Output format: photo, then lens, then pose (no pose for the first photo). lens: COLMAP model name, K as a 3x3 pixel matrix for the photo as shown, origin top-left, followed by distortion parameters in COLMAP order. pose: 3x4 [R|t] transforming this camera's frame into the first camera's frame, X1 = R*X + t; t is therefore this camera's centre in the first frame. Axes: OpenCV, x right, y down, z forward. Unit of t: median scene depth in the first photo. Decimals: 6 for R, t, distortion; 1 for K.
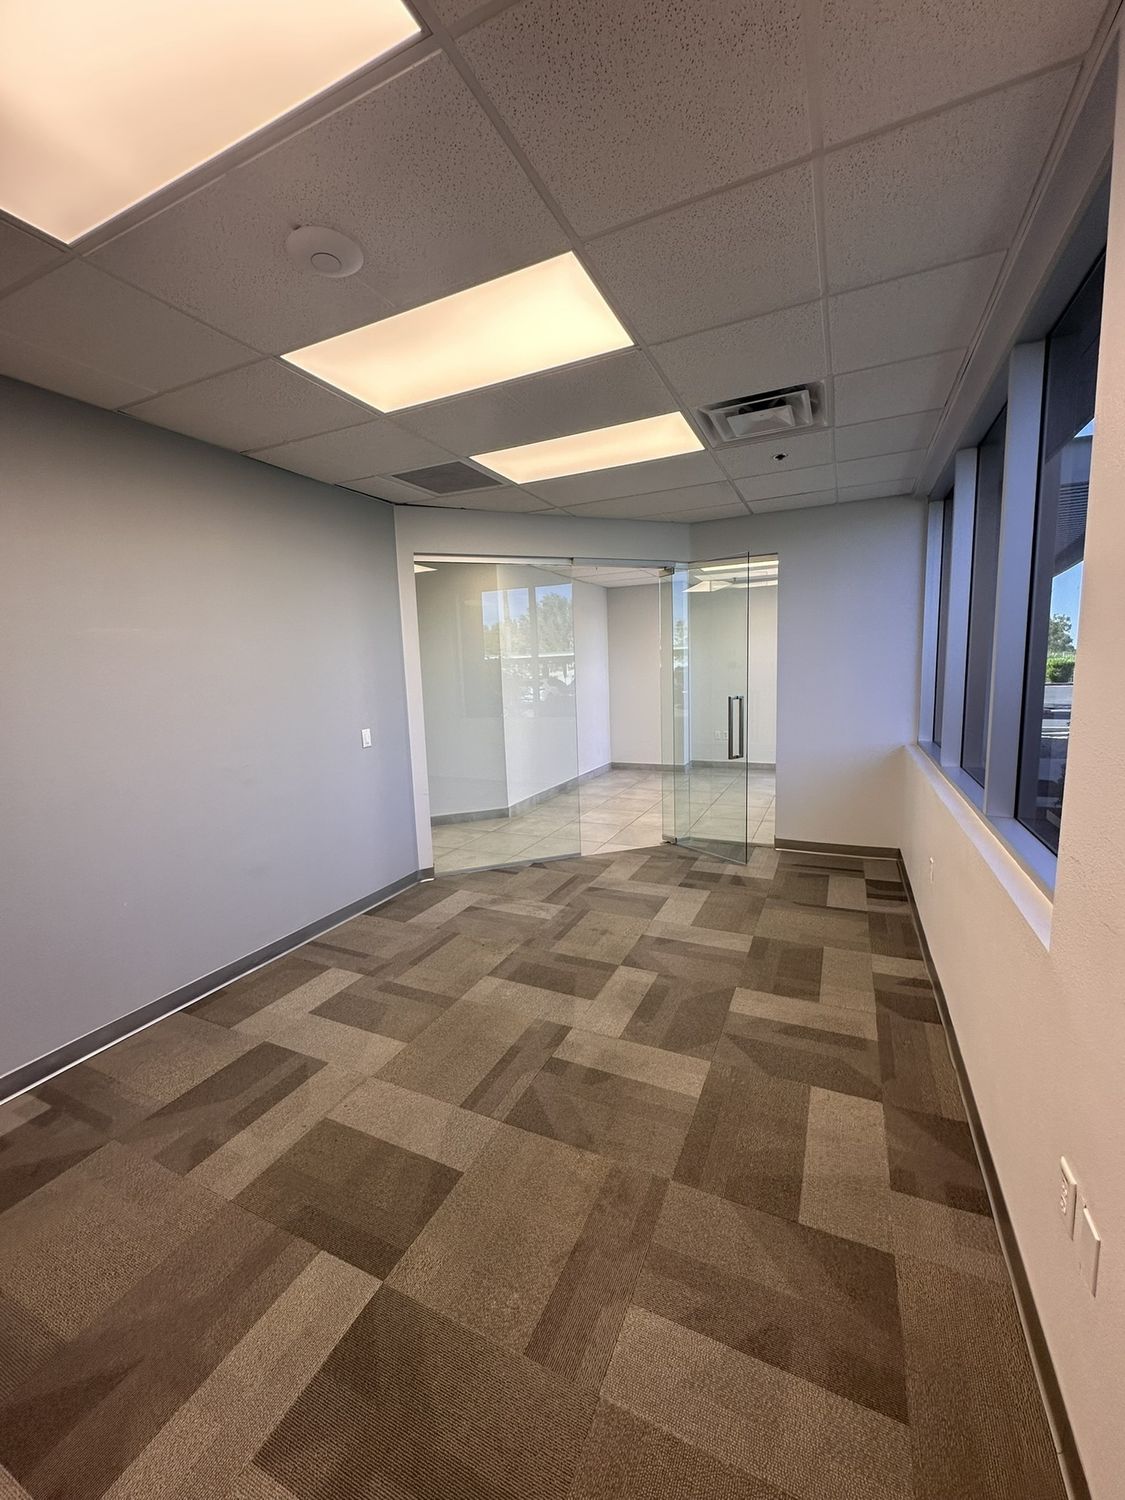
lens RADIAL K [[596.7, 0, 562.3], [0, 596.7, 749.5], [0, 0, 1]] dist [-0.002737, -0.000250]
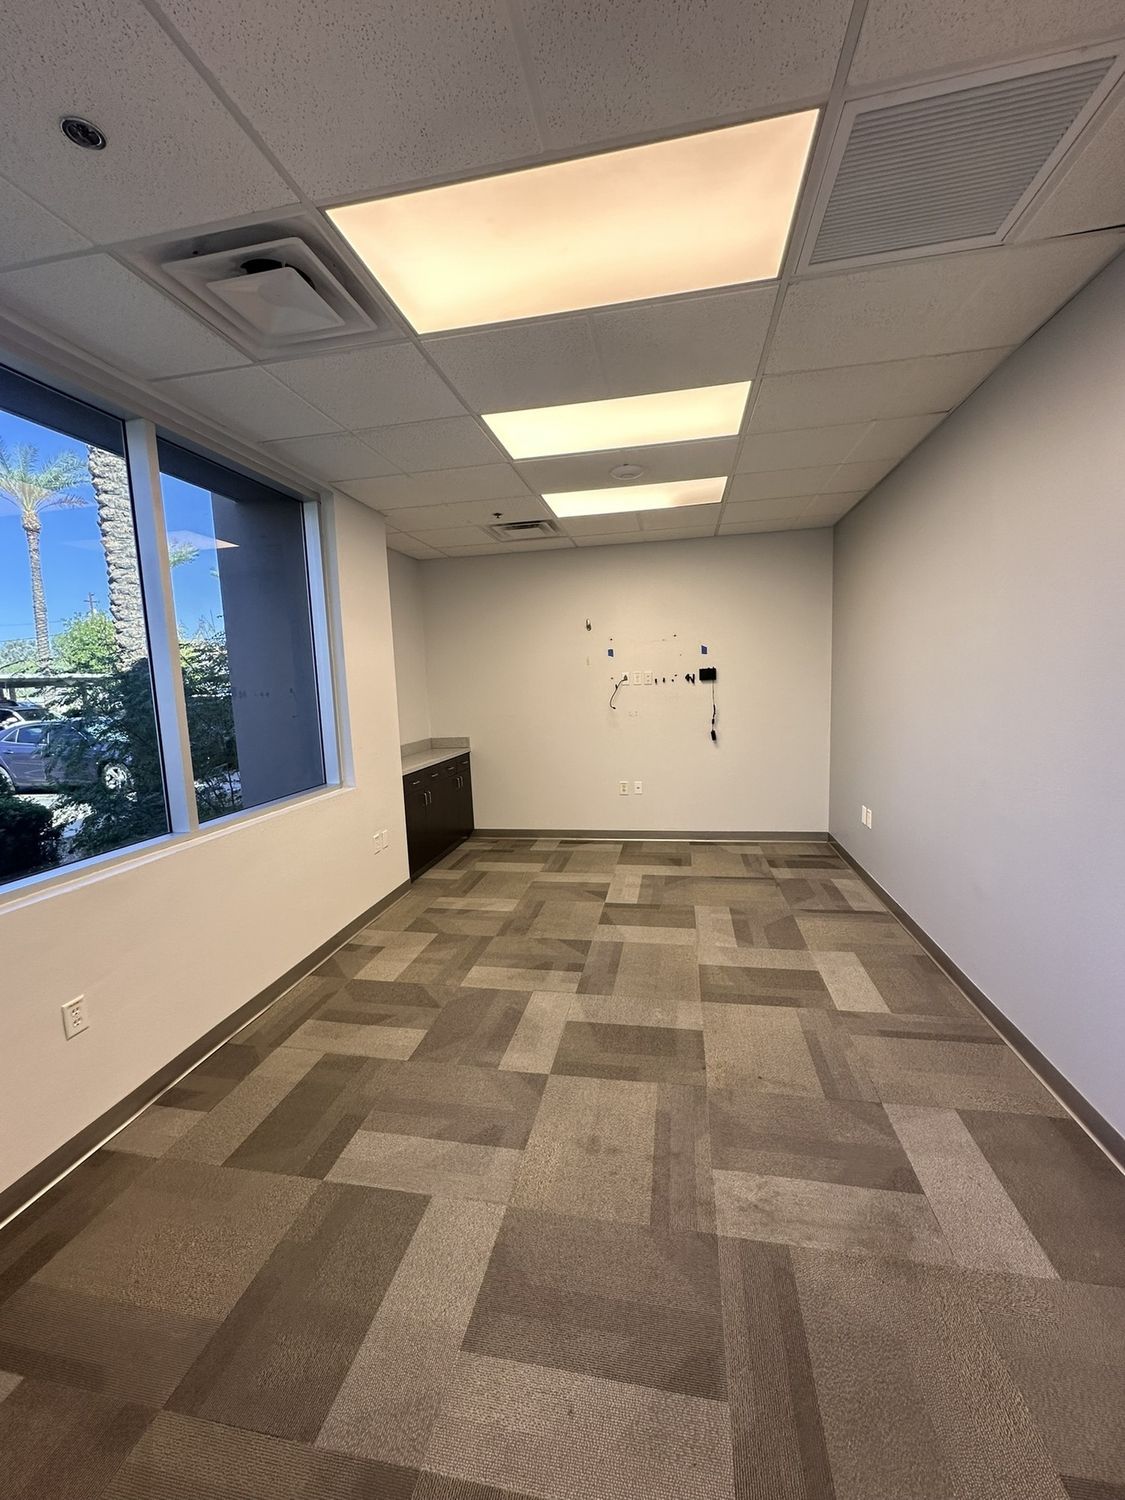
lens RADIAL K [[596.7, 0, 561.0], [0, 596.7, 749.6], [0, 0, 1]] dist [-0.002737, -0.000250]
pose [[-0.967333, 0.099493, -0.233168, 0.253958], [0.038449, 0.966706, 0.252986, -0.253600], [0.250575, 0.235757, -0.938952, 1.896862]]
